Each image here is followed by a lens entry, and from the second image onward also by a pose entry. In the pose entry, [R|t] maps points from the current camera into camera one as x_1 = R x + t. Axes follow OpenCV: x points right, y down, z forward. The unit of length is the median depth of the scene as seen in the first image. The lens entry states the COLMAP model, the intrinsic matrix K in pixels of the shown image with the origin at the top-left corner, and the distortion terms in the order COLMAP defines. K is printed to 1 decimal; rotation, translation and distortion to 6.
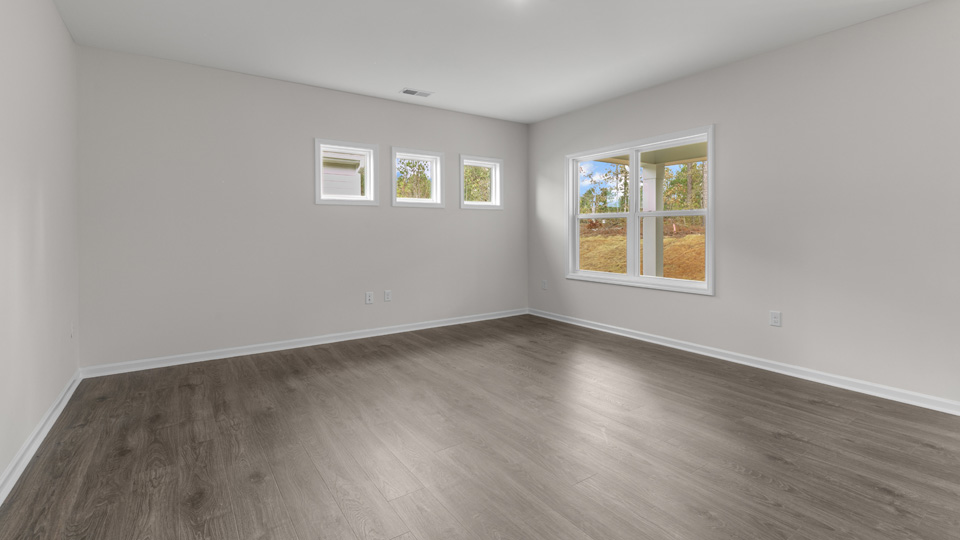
lens RADIAL K [[435.7, 0, 483.7], [0, 435.7, 250.2], [0, 0, 1]] dist [0.000792, -0.000029]
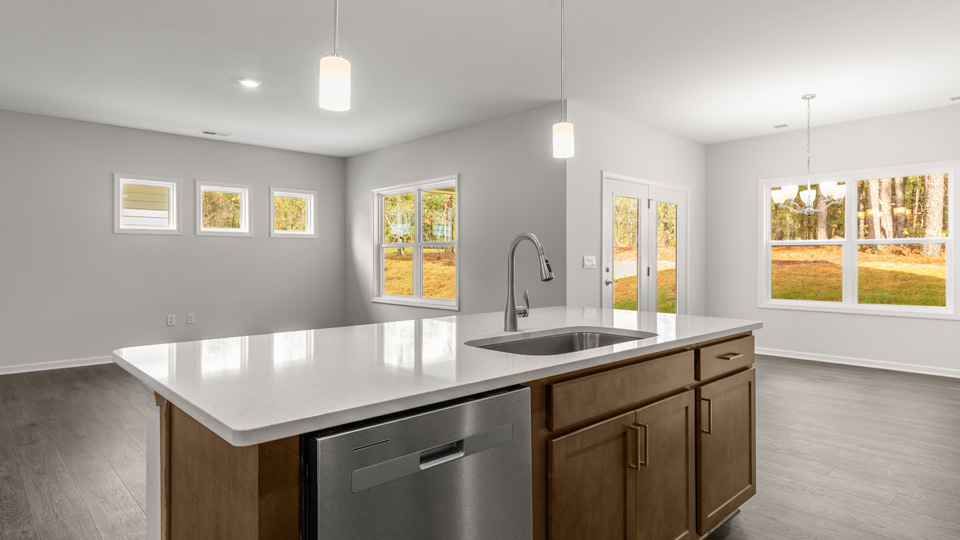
lens RADIAL K [[540.3, 0, 480.3], [0, 540.3, 274.0], [0, 0, 1]] dist [0.003266, 0.000728]
pose [[0.988802, -0.001302, 0.149227, 0.285475], [0.003717, 0.999867, -0.015908, 0.018739], [-0.149186, 0.016285, 0.988675, -0.424993]]
